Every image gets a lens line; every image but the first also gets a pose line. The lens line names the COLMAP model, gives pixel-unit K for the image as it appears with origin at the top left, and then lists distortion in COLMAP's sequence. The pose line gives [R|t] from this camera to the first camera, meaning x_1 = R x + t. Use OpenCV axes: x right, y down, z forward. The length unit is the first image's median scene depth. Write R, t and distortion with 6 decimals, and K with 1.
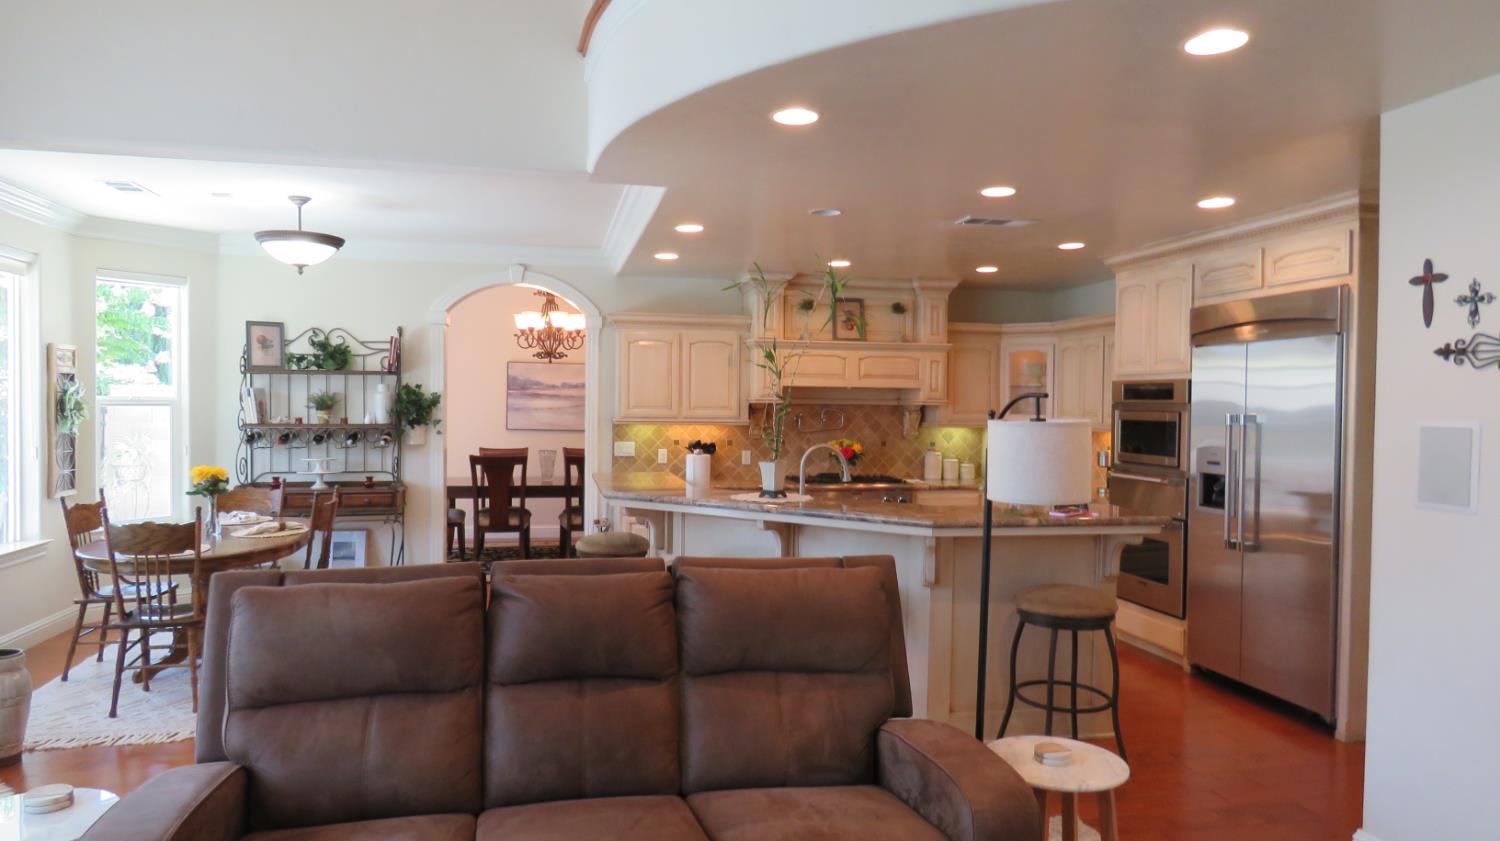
lens RADIAL K [[959.8, 0, 750.0], [0, 959.8, 420.5], [0, 0, 1]] dist [-0.001956, 0.003551]
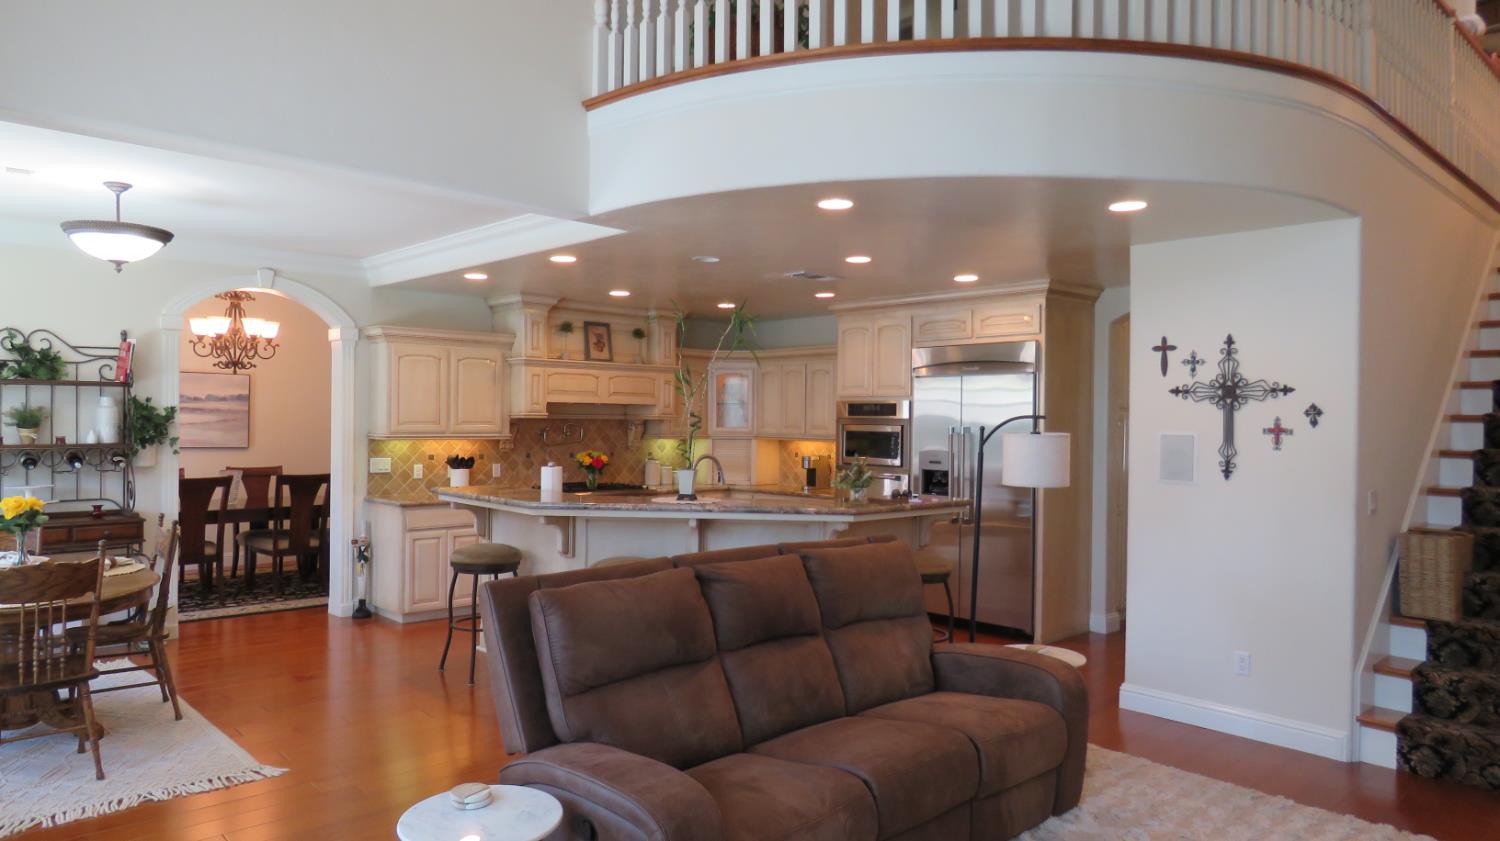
lens RADIAL K [[959.8, 0, 750.0], [0, 959.8, 420.5], [0, 0, 1]] dist [-0.001956, 0.003551]
pose [[0.854892, -0.002918, 0.518798, -0.334489], [0.008658, 0.999925, -0.008643, -0.004421], [-0.518734, 0.011881, 0.854853, -0.030319]]
